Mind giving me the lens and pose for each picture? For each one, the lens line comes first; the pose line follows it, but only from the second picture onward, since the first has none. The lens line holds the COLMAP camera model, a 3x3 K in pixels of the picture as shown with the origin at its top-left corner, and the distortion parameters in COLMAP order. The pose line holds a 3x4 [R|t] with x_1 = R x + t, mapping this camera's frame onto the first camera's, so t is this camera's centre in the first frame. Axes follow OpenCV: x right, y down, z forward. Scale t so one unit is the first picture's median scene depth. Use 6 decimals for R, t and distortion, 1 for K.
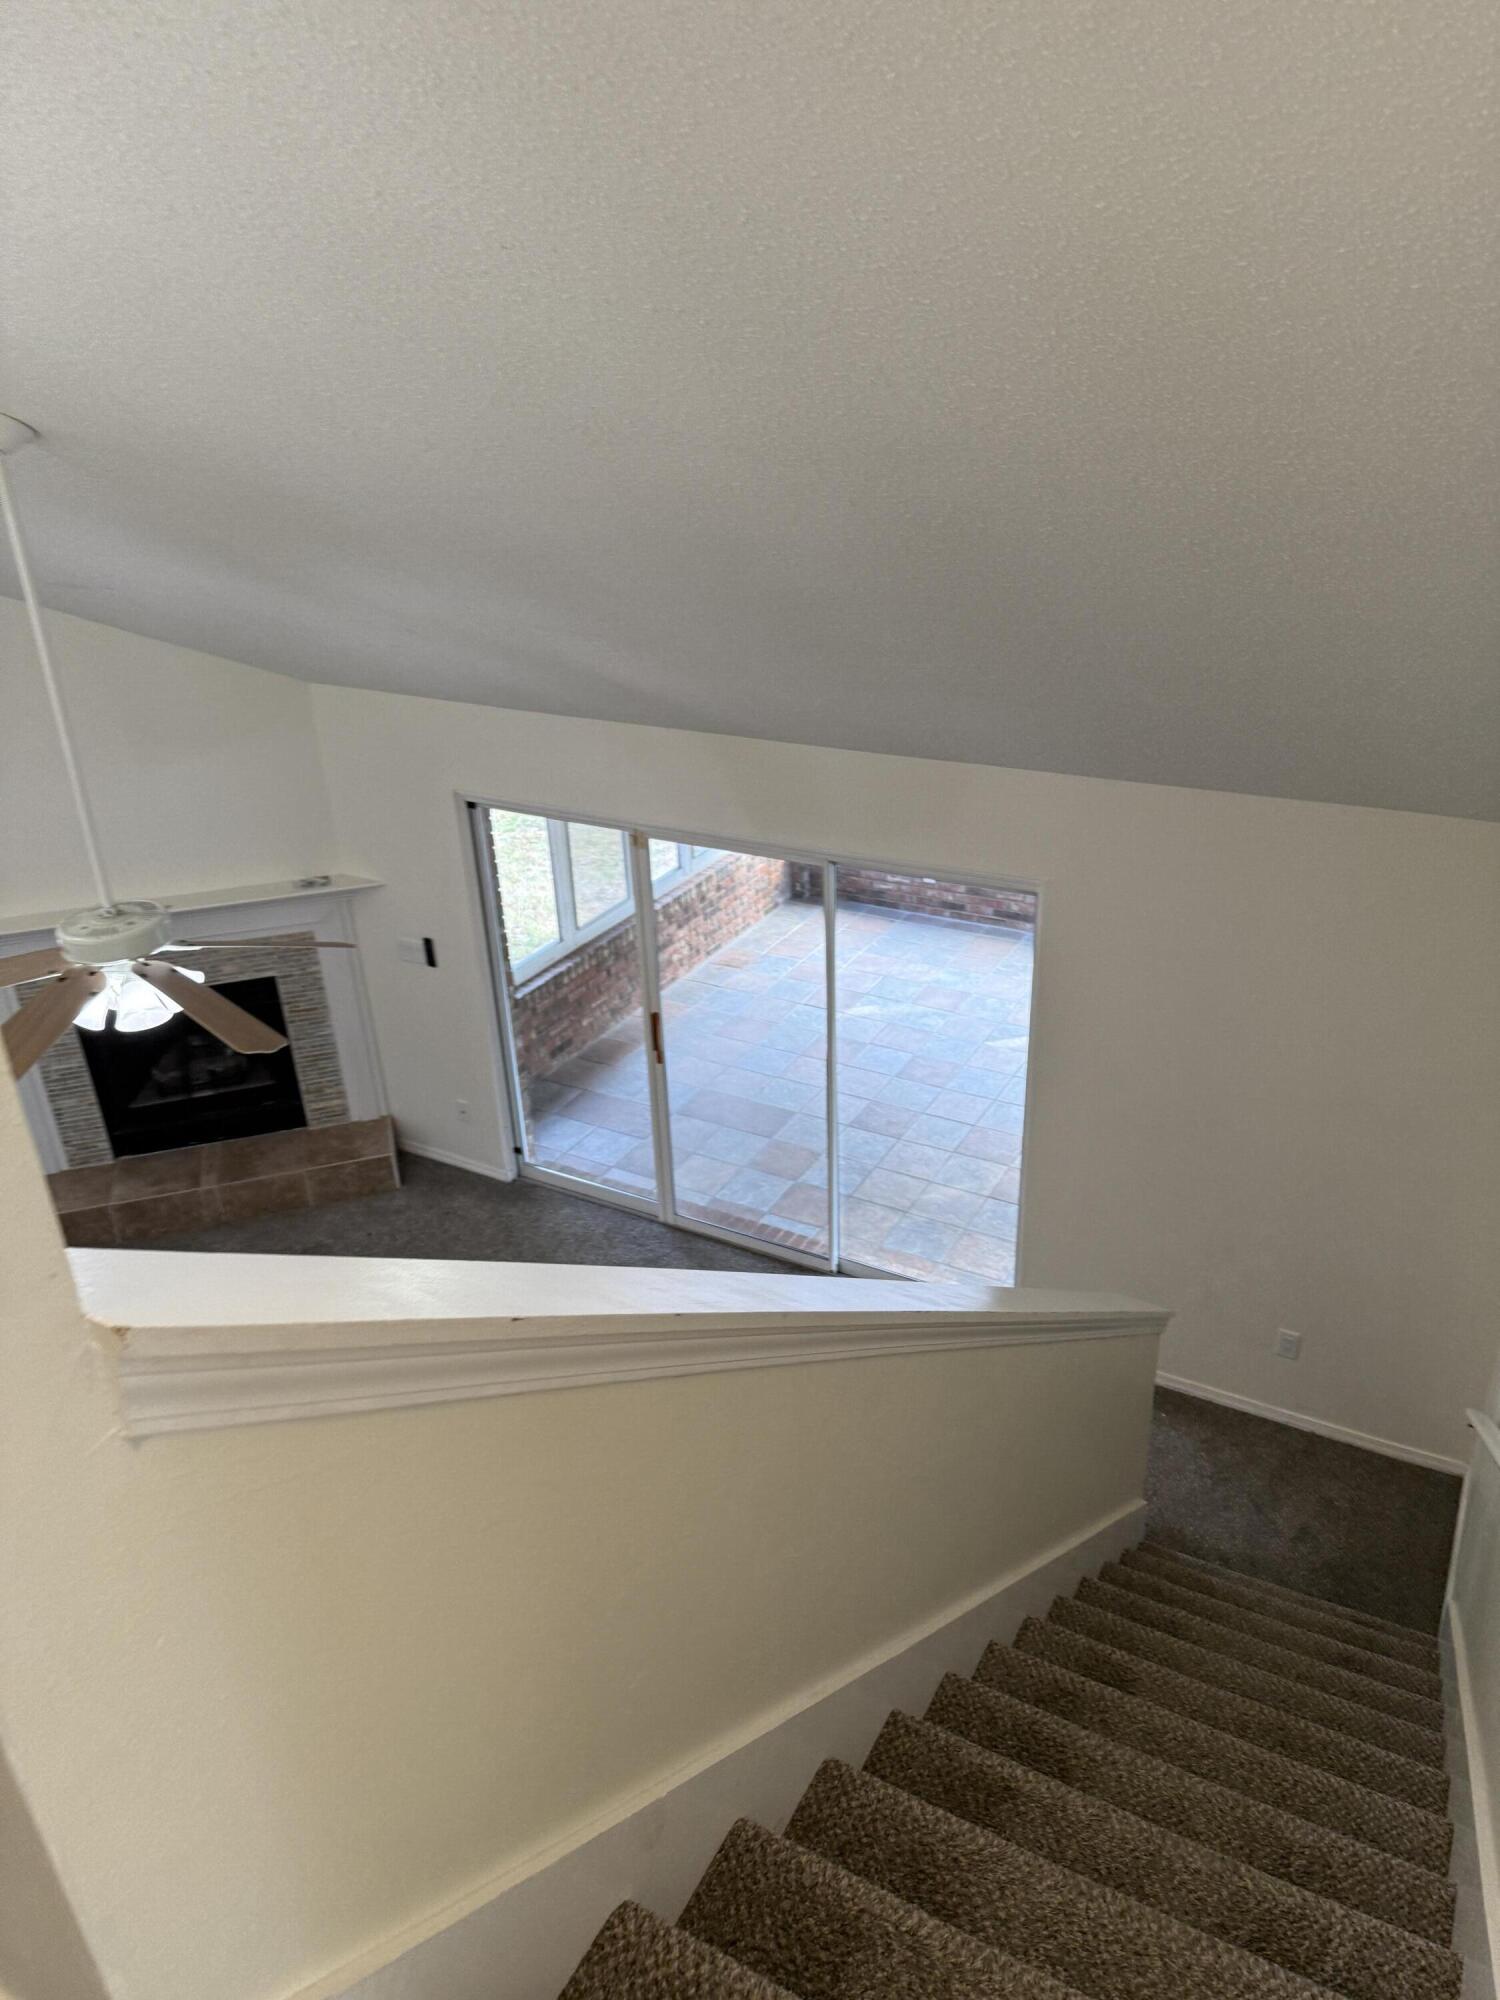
lens RADIAL K [[1417.4, 0, 753.5], [0, 1417.4, 1013.6], [0, 0, 1]] dist [0.019554, -0.025309]
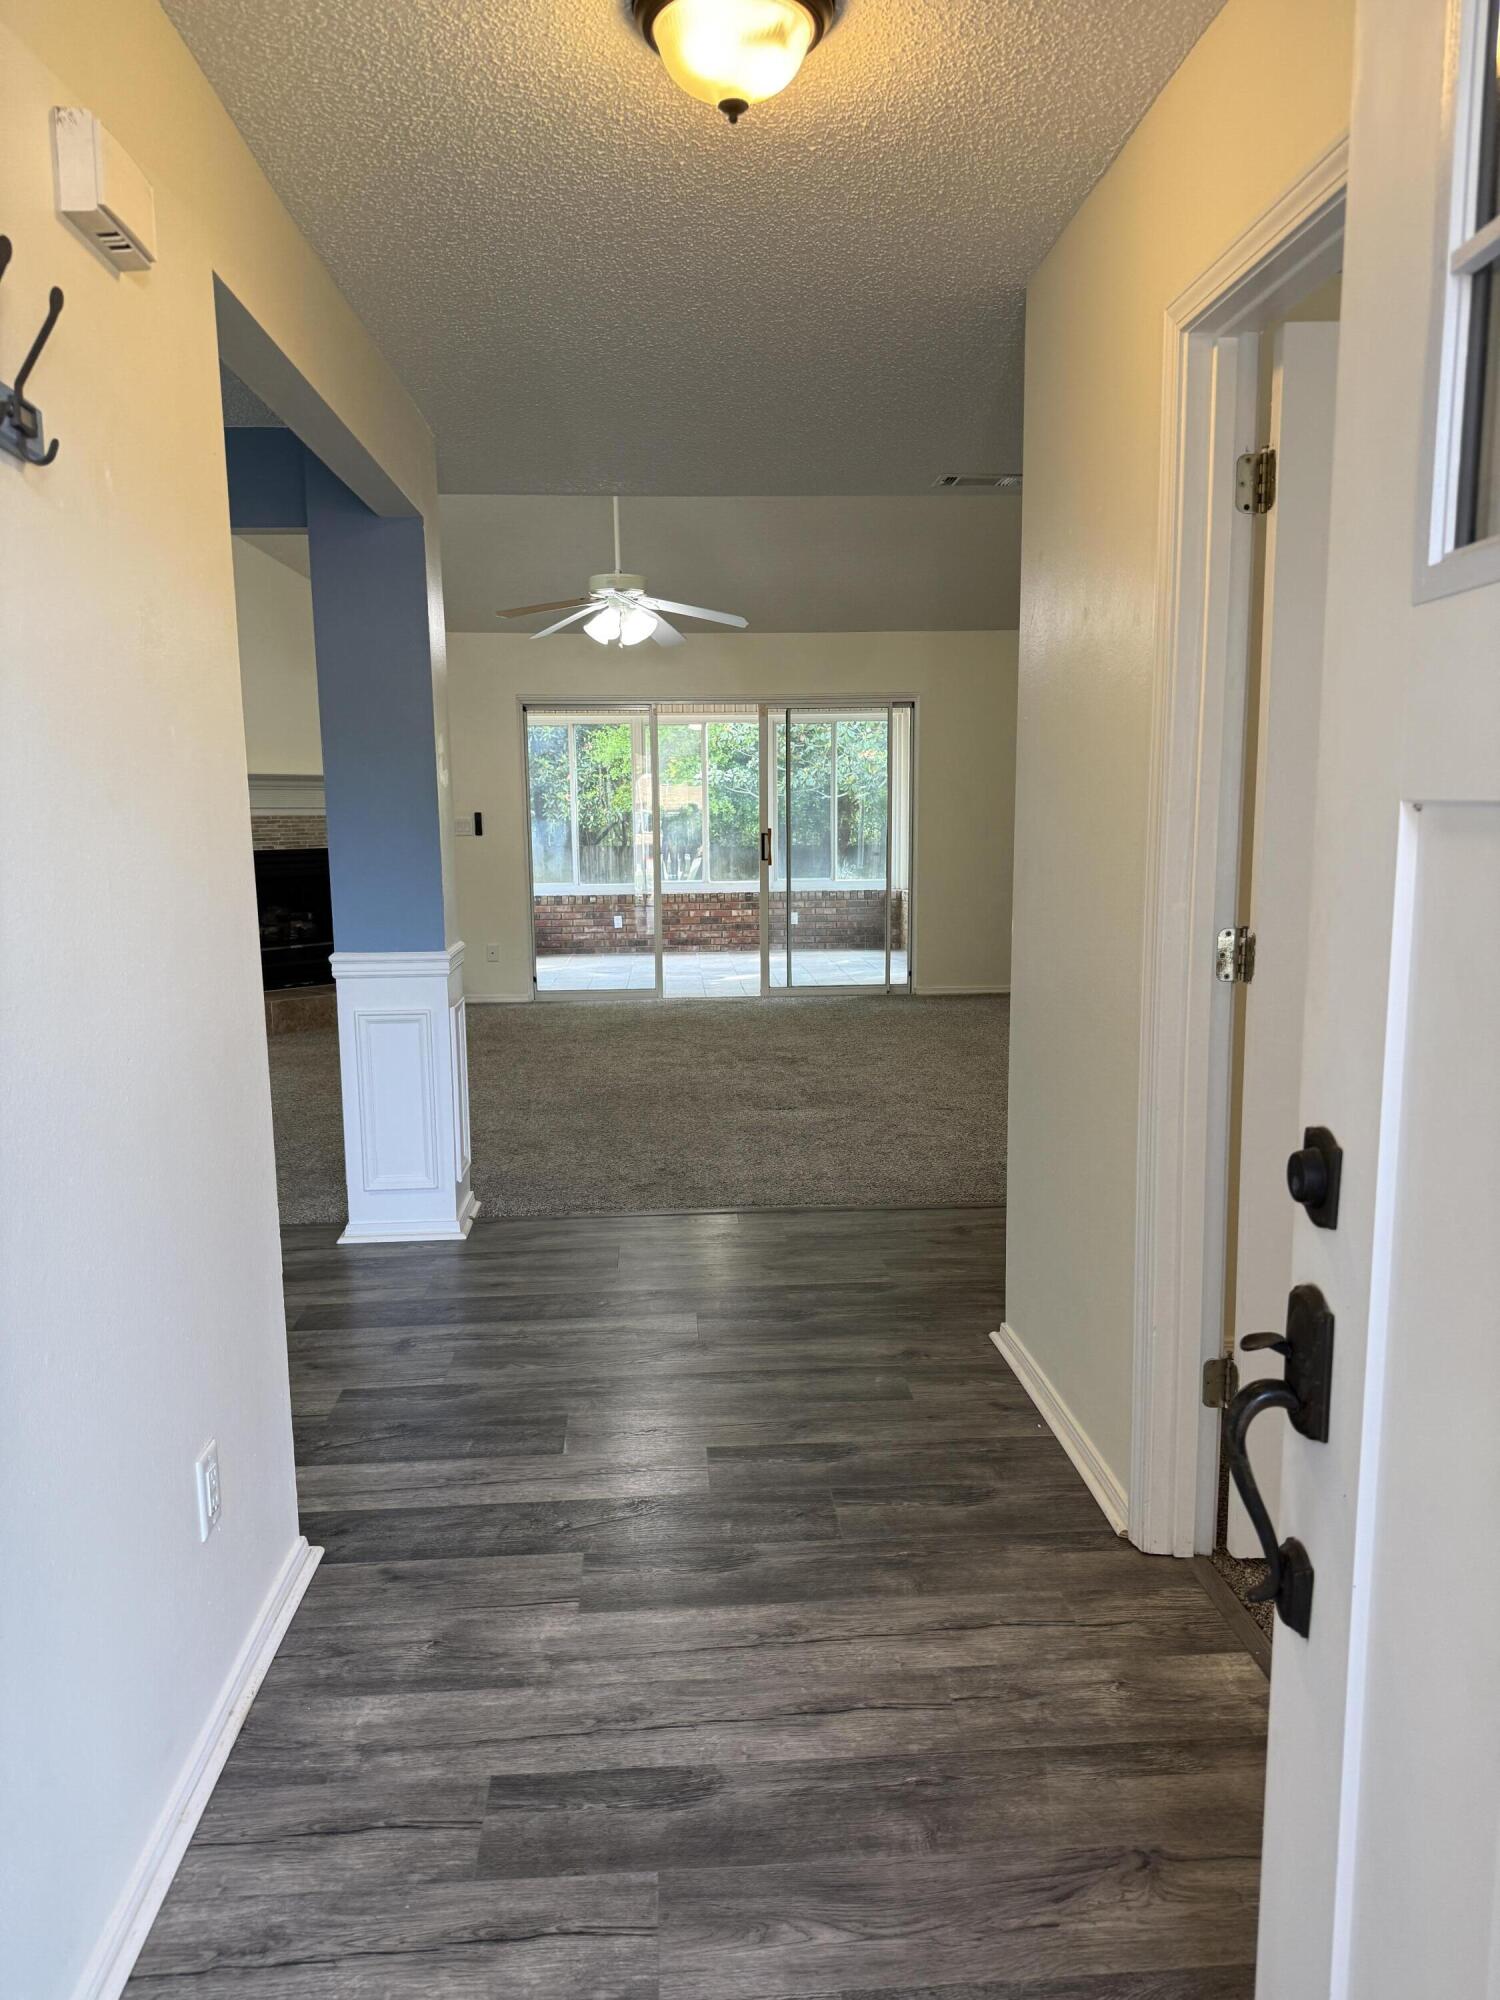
lens RADIAL K [[1417.4, 0, 753.5], [0, 1417.4, 1013.6], [0, 0, 1]] dist [0.019554, -0.025309]
pose [[0.840379, -0.055847, 0.539115, -0.724067], [0.229428, 0.937822, -0.260486, 0.528949], [-0.491046, 0.342595, 0.800939, -0.181309]]
